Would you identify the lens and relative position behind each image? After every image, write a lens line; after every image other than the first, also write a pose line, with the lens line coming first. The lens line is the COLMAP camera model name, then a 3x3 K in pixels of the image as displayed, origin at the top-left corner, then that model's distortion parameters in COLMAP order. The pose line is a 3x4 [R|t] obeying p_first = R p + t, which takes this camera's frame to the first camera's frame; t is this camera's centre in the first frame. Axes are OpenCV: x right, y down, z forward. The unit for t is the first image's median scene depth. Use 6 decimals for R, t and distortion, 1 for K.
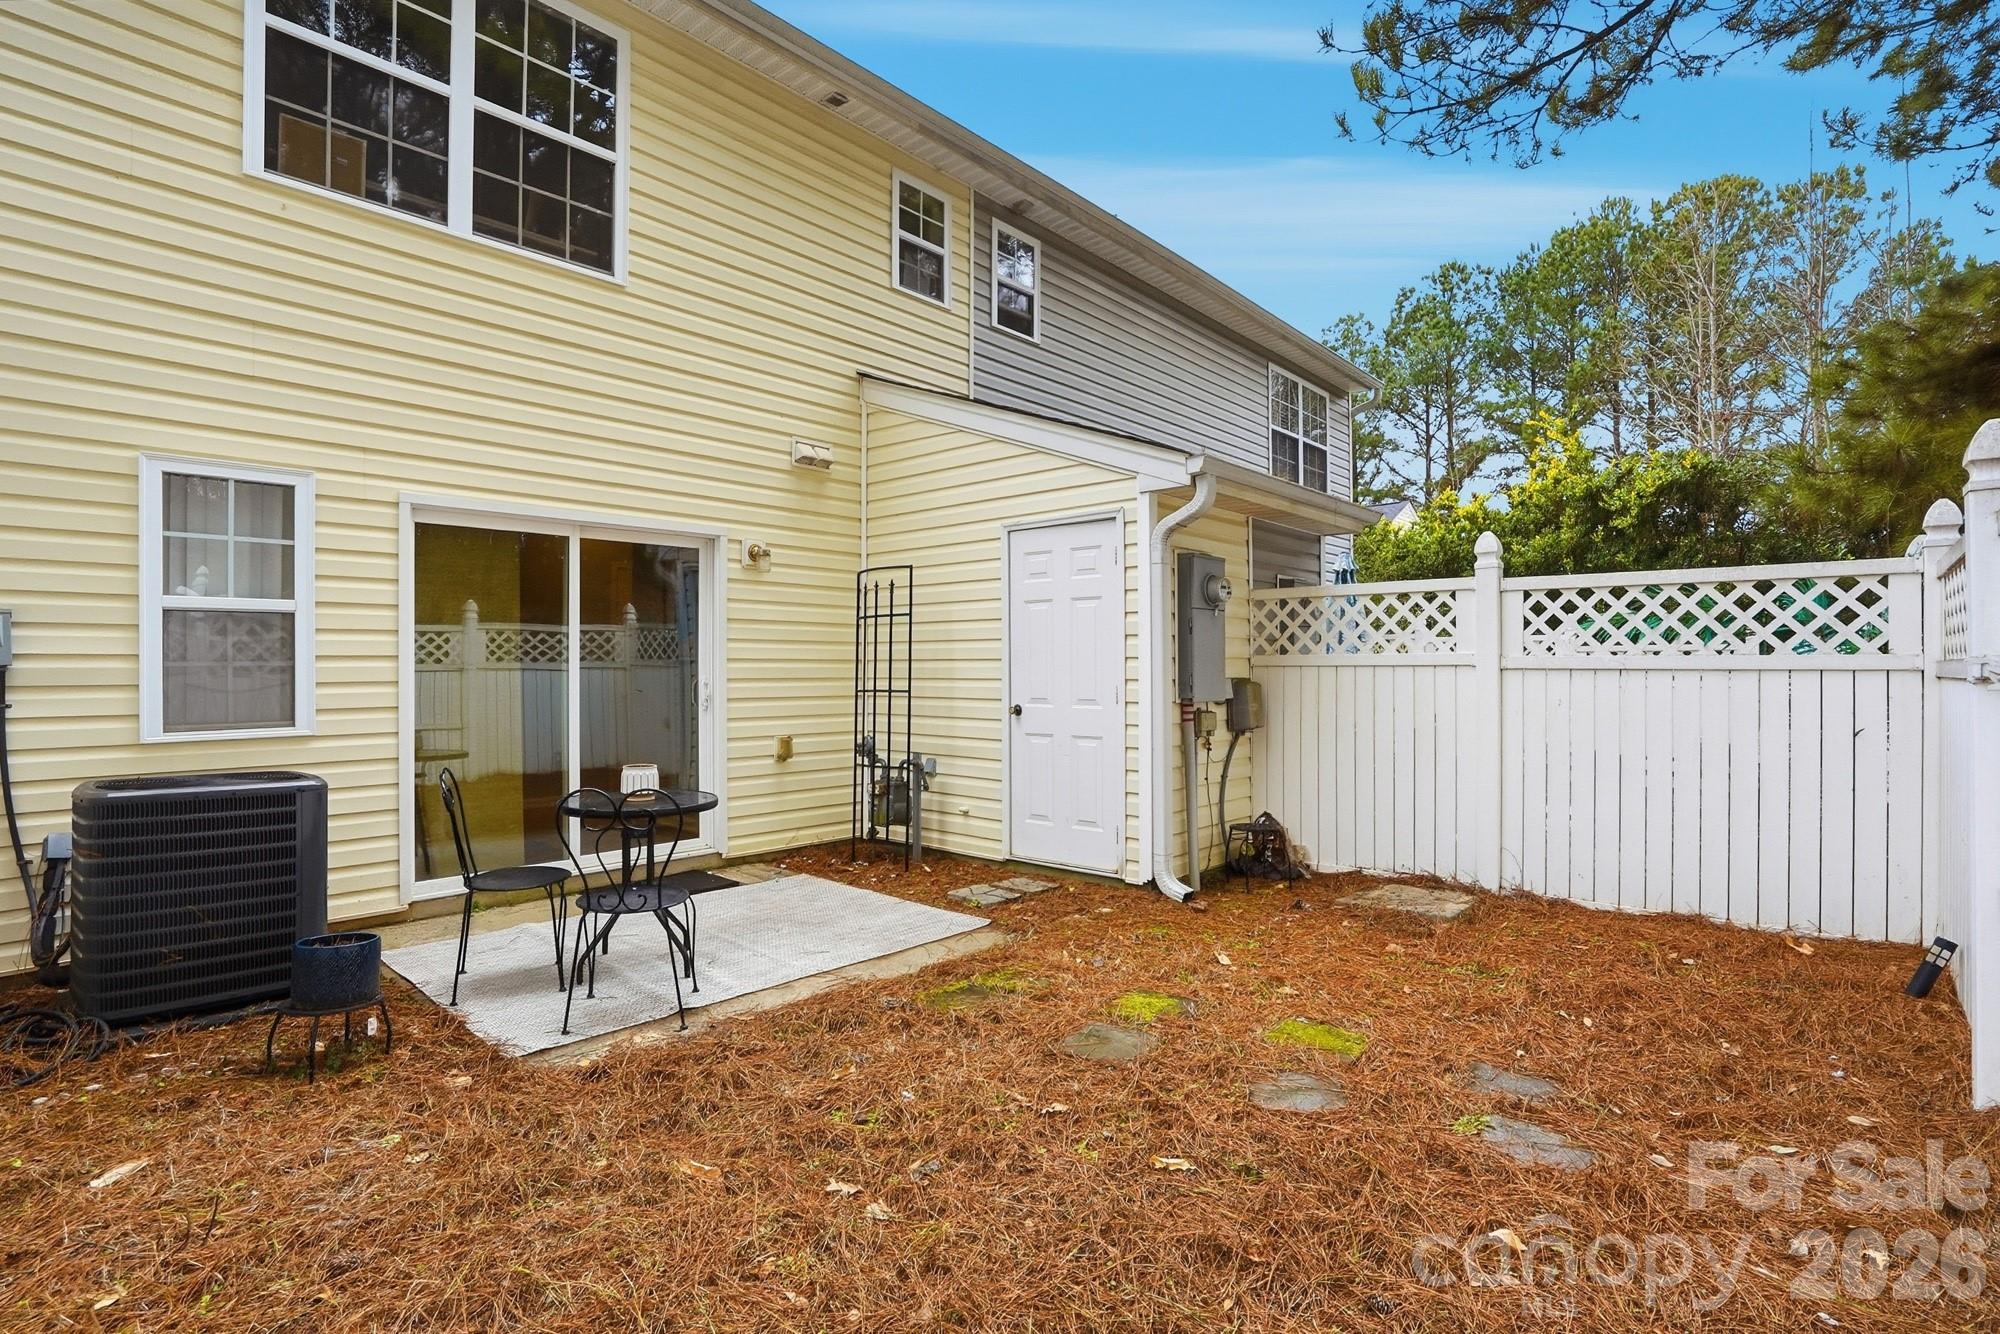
lens RADIAL K [[946.5, 0, 1013.2], [0, 946.5, 679.1], [0, 0, 1]] dist [-0.035375, 0.004893]
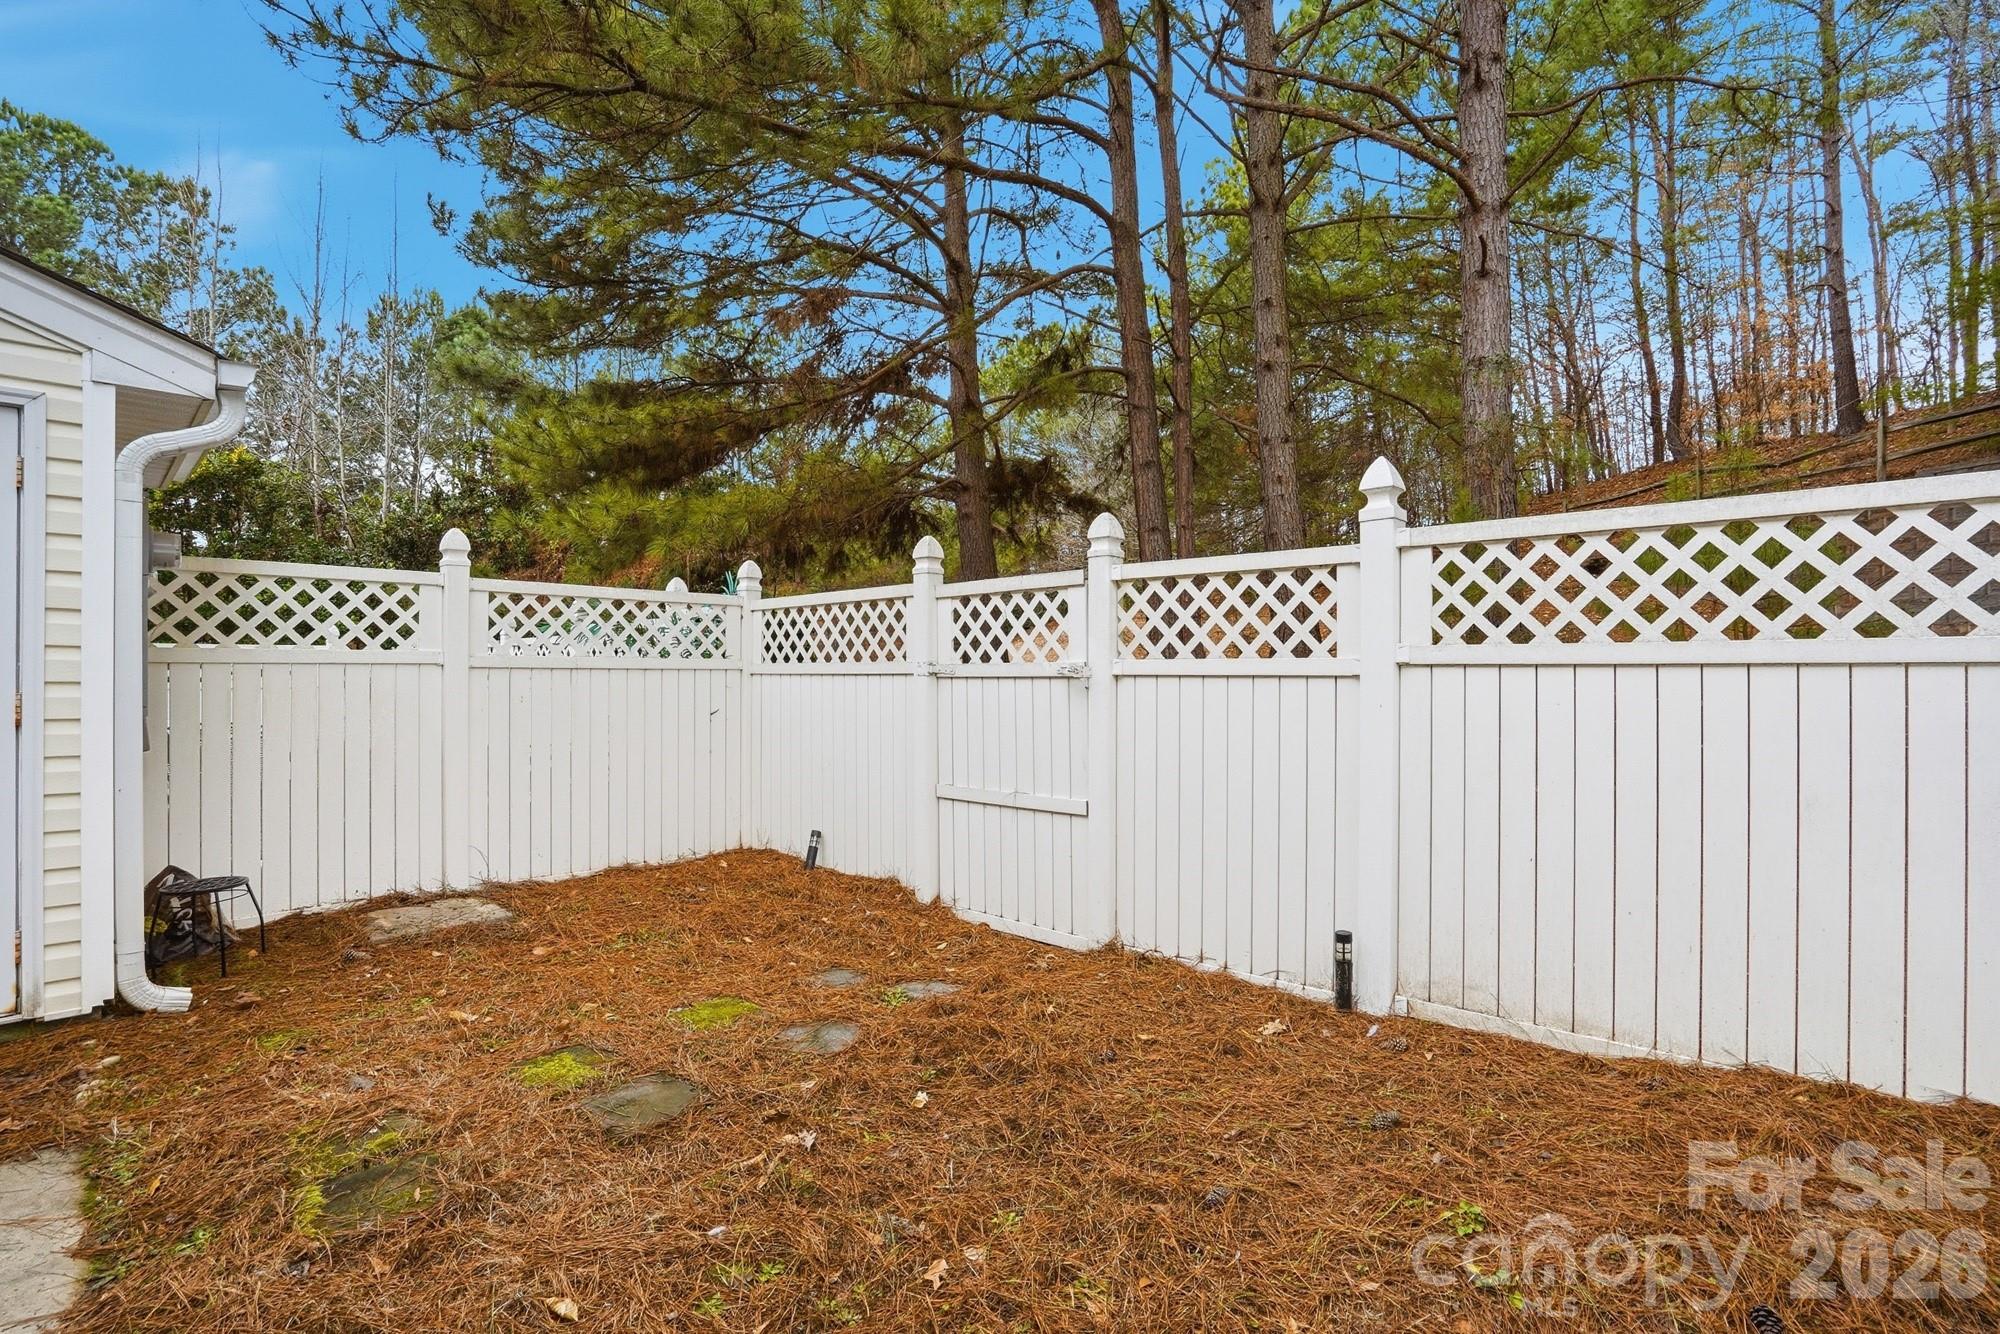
lens RADIAL K [[946.5, 0, 1006.7], [0, 946.5, 663.4], [0, 0, 1]] dist [-0.035375, 0.004893]
pose [[0.043926, 0.004987, 0.999022, -0.451319], [0.000541, 0.999987, -0.005015, -0.009600], [-0.999035, 0.000761, 0.043923, 0.376136]]
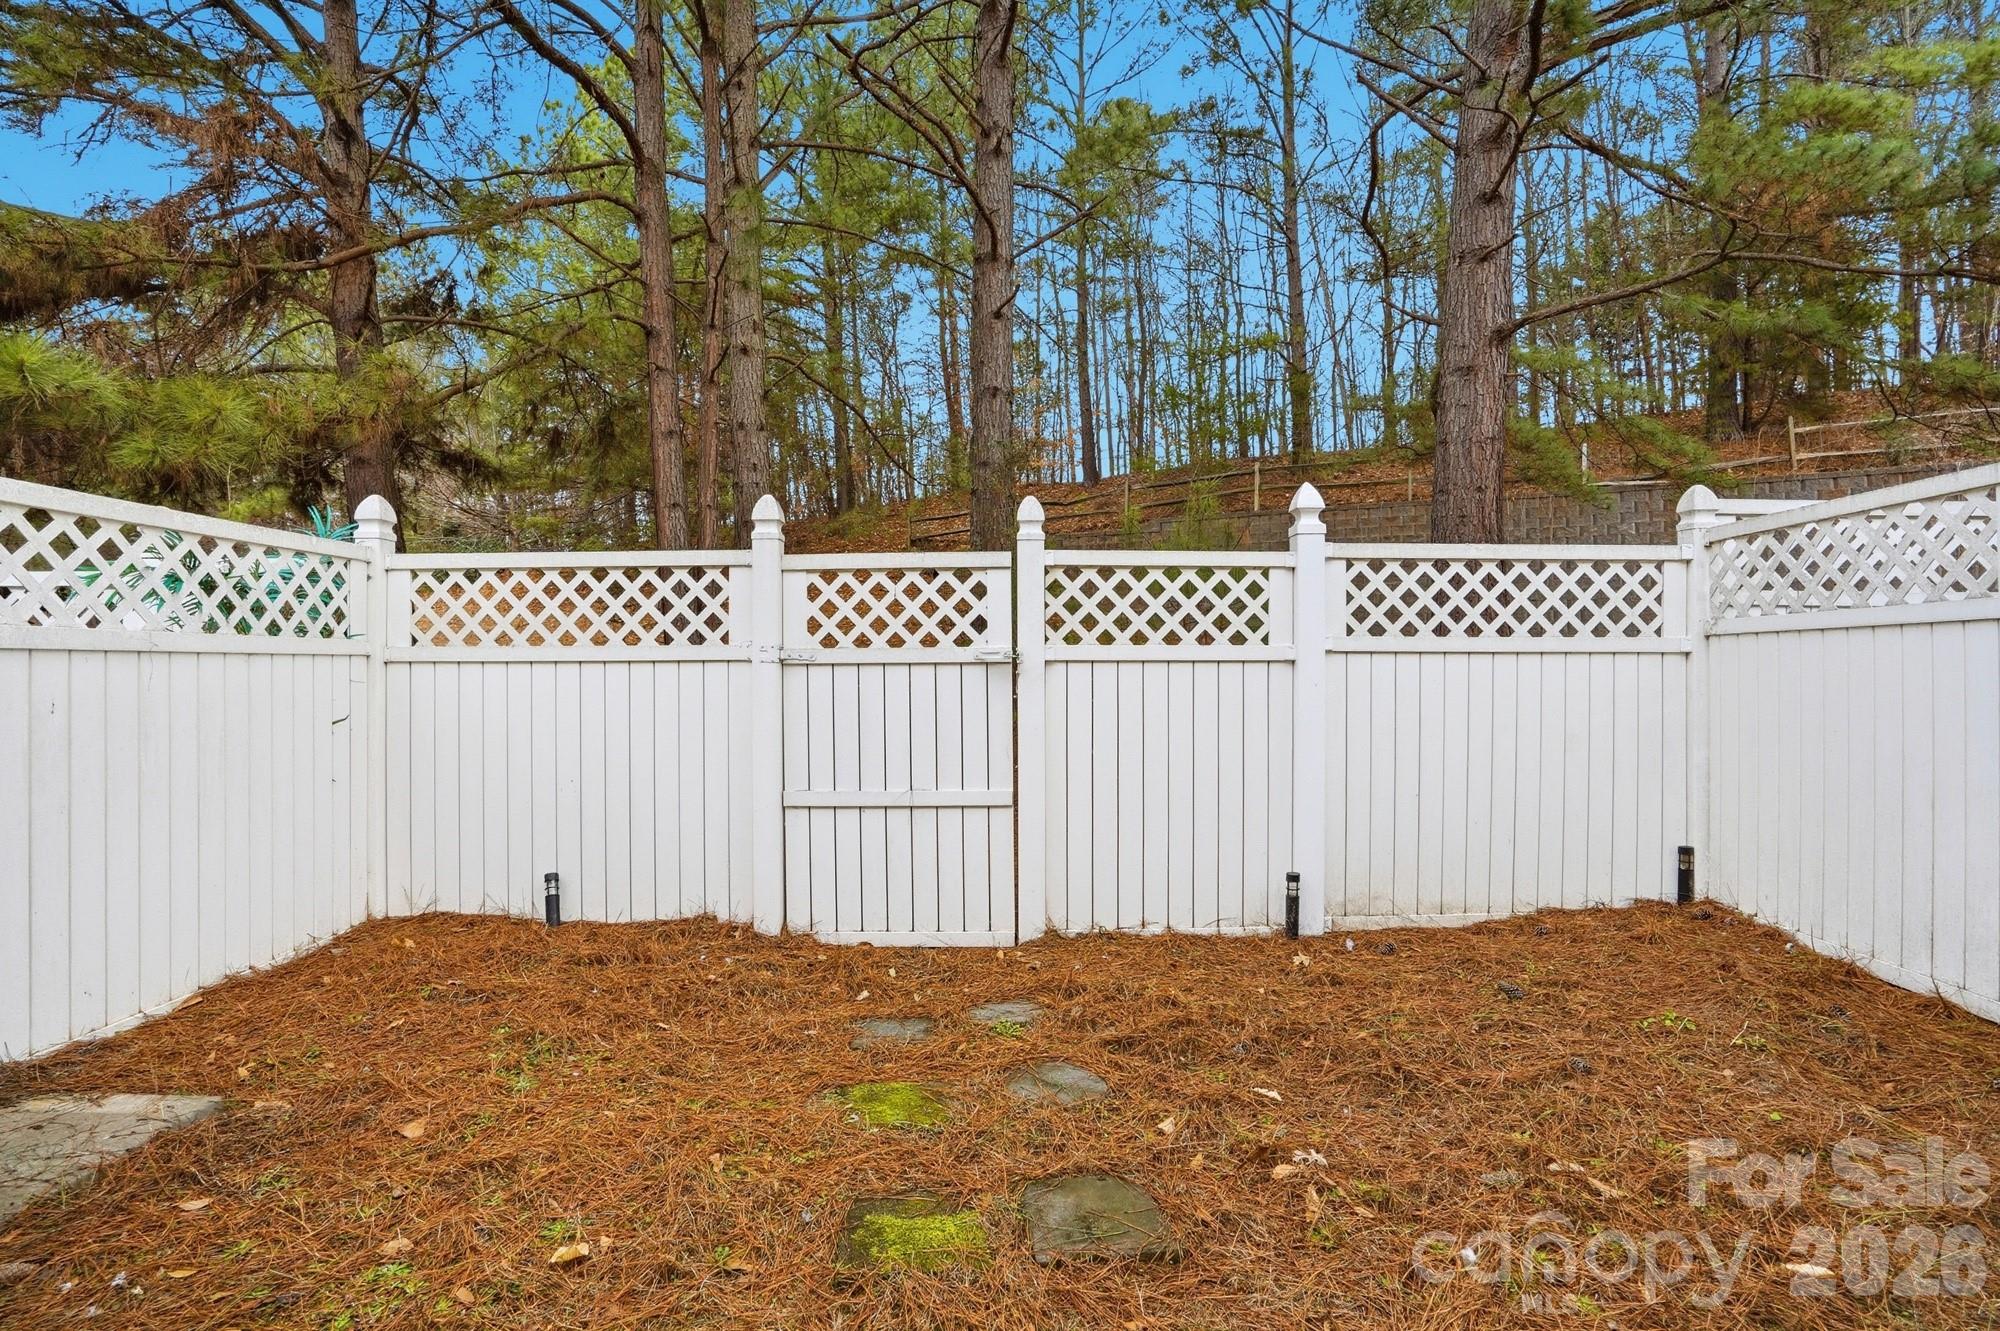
lens RADIAL K [[946.5, 0, 999.9], [0, 946.5, 665.7], [0, 0, 1]] dist [-0.035375, 0.004893]
pose [[-0.656661, -0.004151, 0.754175, -0.213016], [-0.000751, 0.999988, 0.004850, -0.003224], [-0.754186, 0.002618, -0.656656, 0.893207]]
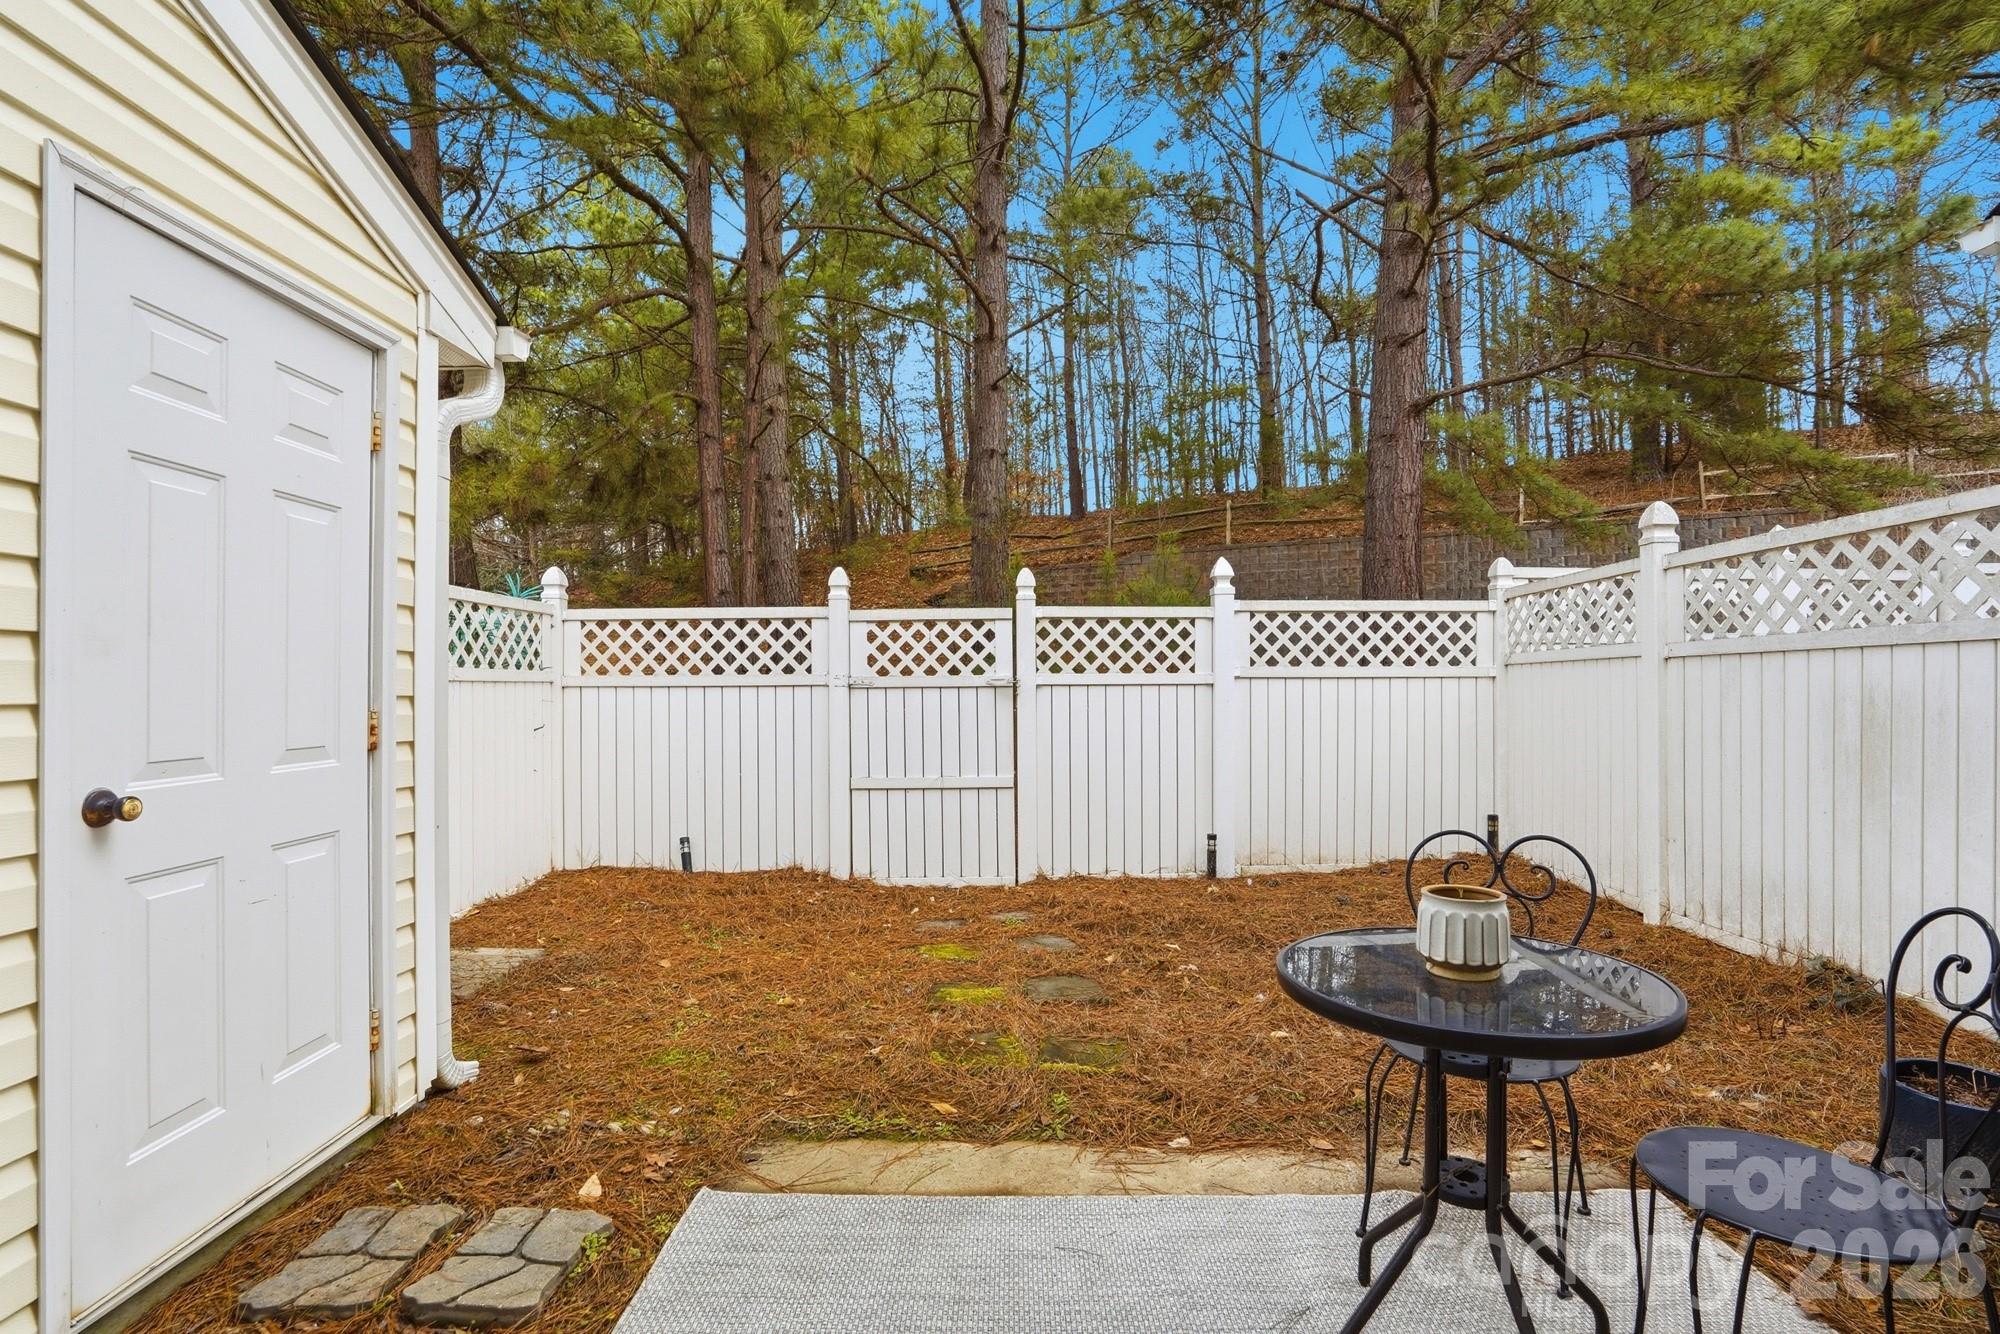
lens RADIAL K [[946.5, 0, 1000.9], [0, 946.5, 676.6], [0, 0, 1]] dist [-0.035375, 0.004893]
pose [[-0.665271, 0.005821, 0.746579, -0.458817], [0.002470, 0.999981, -0.005595, -0.006929], [-0.746598, -0.001878, -0.665273, 1.130692]]
